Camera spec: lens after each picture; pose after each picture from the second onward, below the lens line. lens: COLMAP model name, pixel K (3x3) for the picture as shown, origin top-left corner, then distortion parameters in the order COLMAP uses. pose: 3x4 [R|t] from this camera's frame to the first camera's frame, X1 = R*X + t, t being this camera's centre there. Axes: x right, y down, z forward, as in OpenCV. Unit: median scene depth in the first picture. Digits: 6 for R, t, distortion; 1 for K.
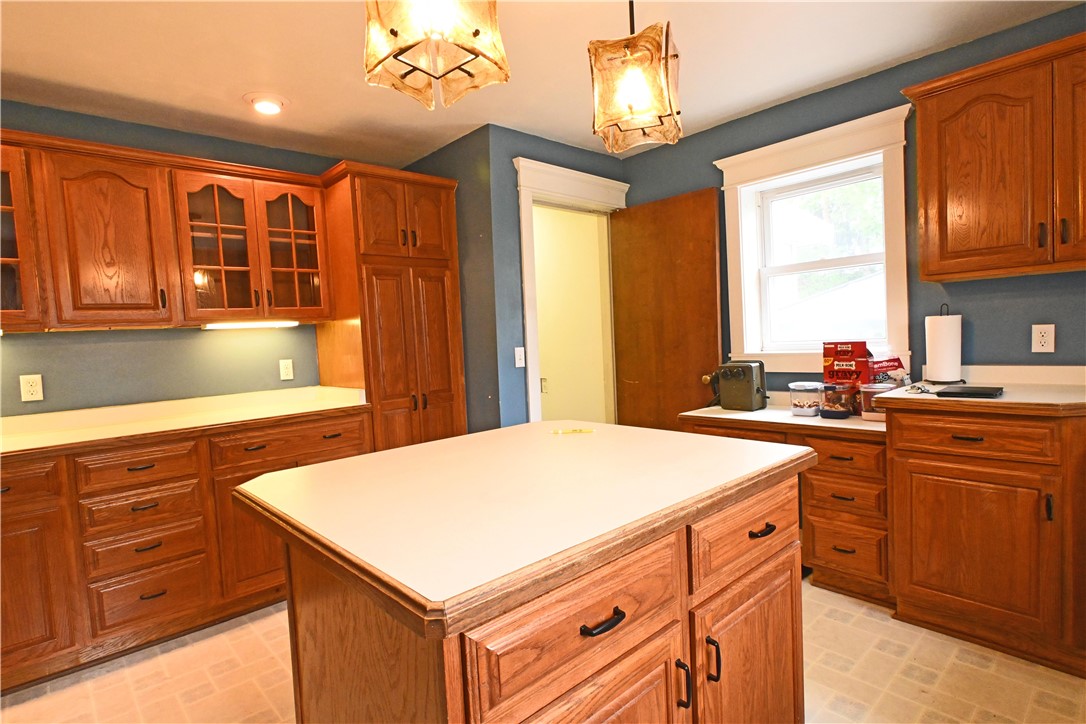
lens RADIAL K [[556.8, 0, 543.0], [0, 556.8, 362.0], [0, 0, 1]] dist [-0.001904, -0.000101]
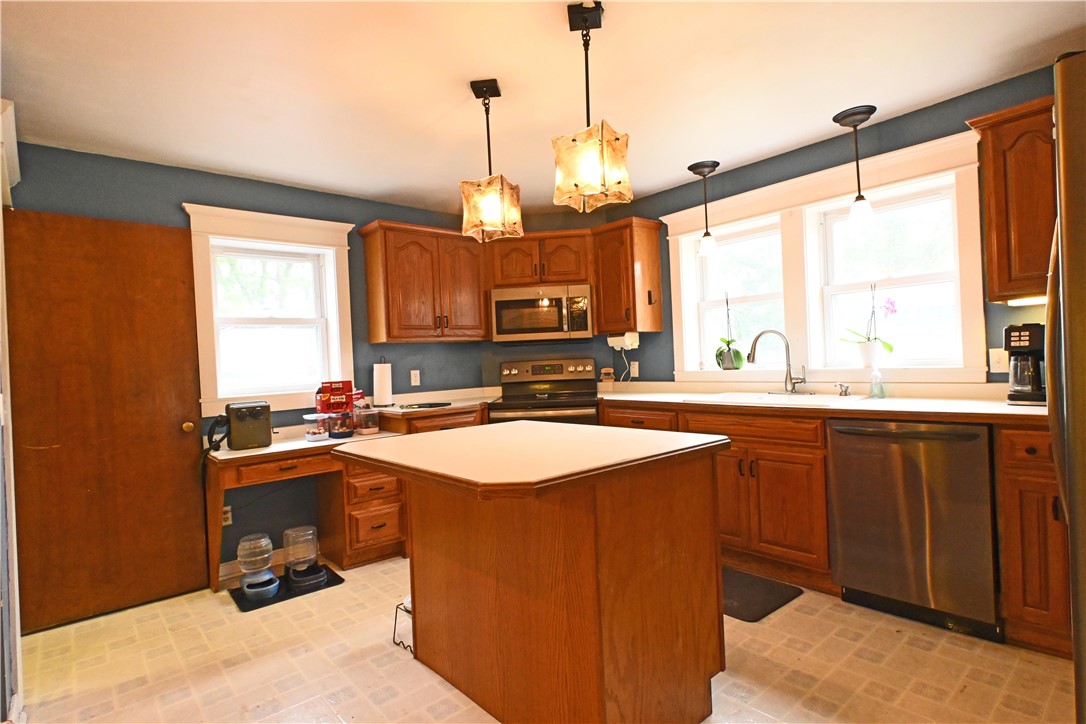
lens RADIAL K [[556.8, 0, 543.0], [0, 556.8, 362.0], [0, 0, 1]] dist [-0.001904, -0.000101]
pose [[0.024547, 0.048262, 0.998533, -0.755942], [0.092976, 0.994395, -0.050347, 0.030093], [-0.995366, 0.094075, 0.019922, 0.451044]]
